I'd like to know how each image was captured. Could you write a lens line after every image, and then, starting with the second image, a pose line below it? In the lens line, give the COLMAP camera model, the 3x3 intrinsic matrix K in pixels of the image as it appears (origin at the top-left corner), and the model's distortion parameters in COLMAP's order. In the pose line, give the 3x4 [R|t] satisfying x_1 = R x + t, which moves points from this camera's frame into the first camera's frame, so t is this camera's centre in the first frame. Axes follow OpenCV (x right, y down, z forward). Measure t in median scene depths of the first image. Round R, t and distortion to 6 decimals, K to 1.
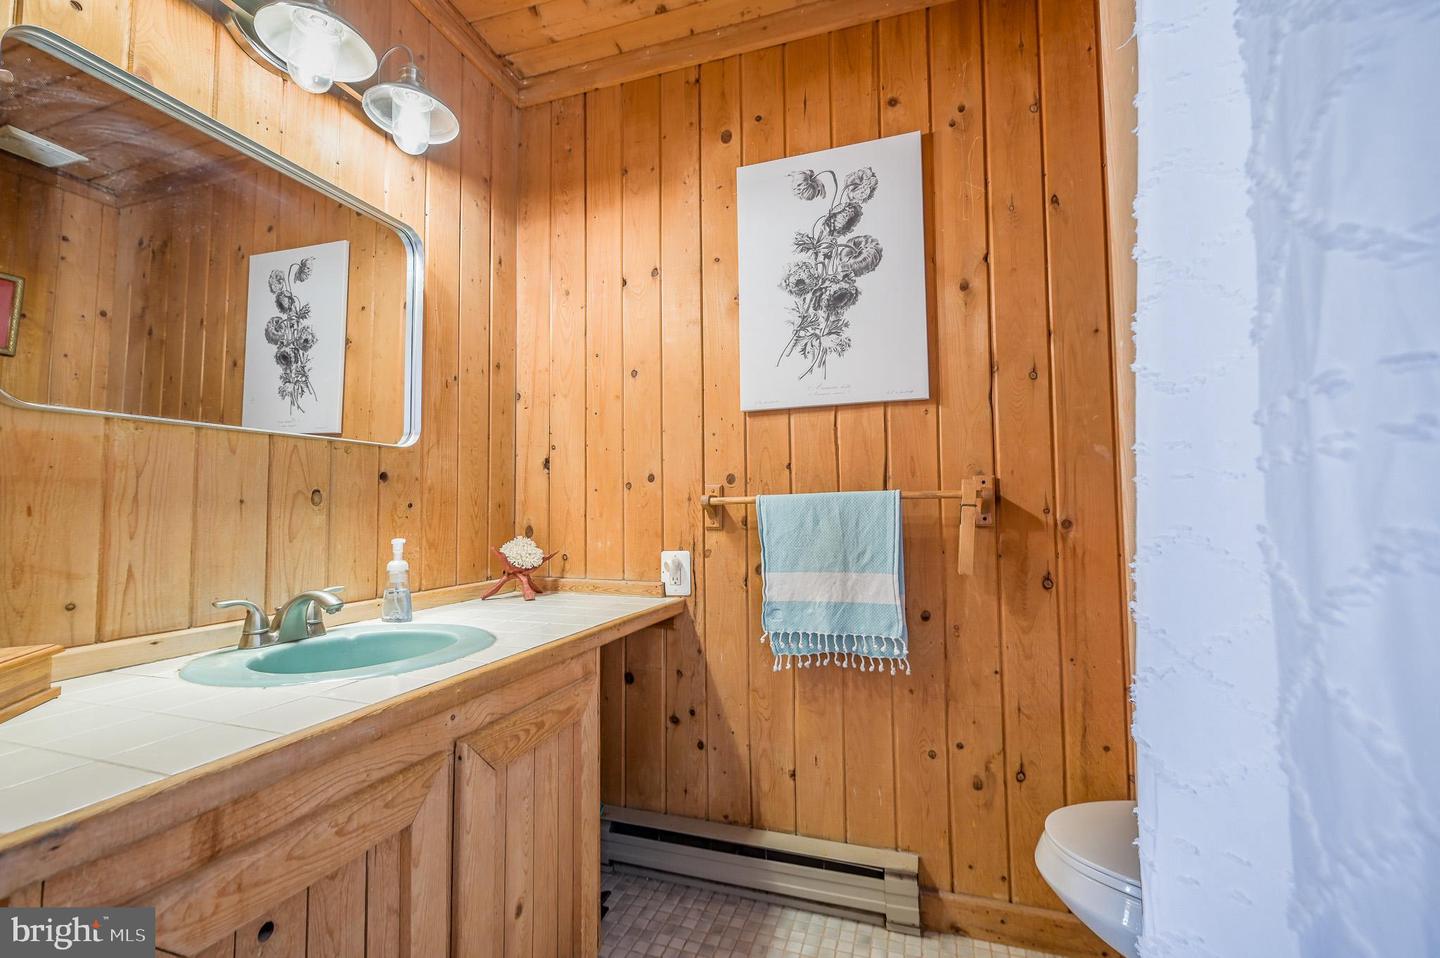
lens RADIAL K [[605.6, 0, 723.6], [0, 605.6, 480.8], [0, 0, 1]] dist [-0.001575, 0.000692]
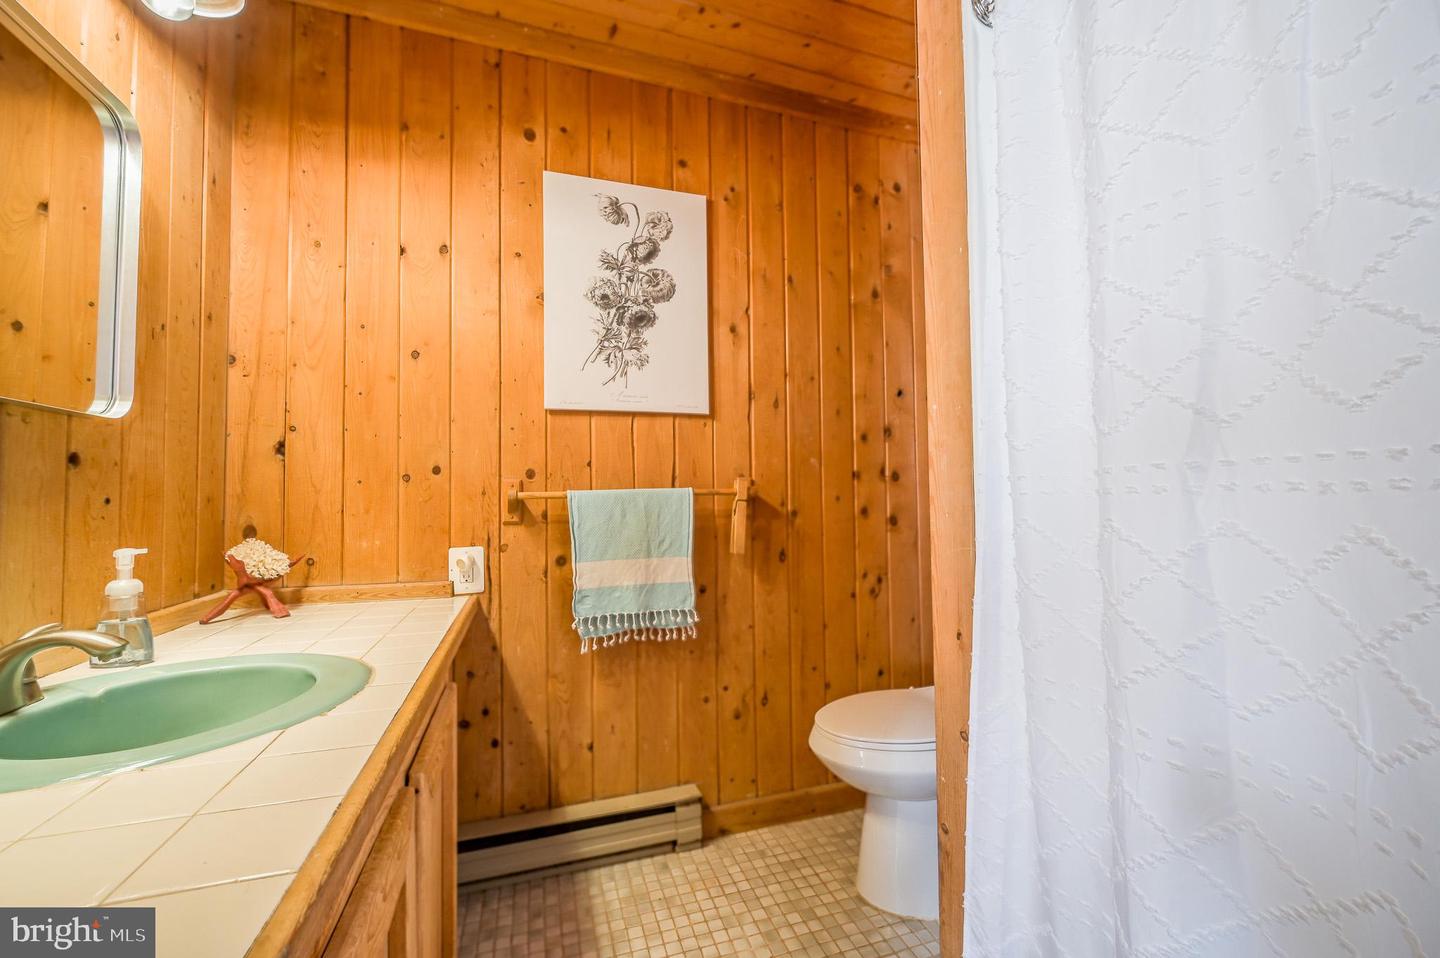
lens RADIAL K [[569.1, 0, 723.2], [0, 569.1, 475.4], [0, 0, 1]] dist [-0.000697, -0.000245]
pose [[0.800322, 0.025223, 0.599039, -0.320755], [-0.028153, 0.999594, -0.004477, -0.005774], [-0.598909, -0.013281, 0.800707, 0.042352]]
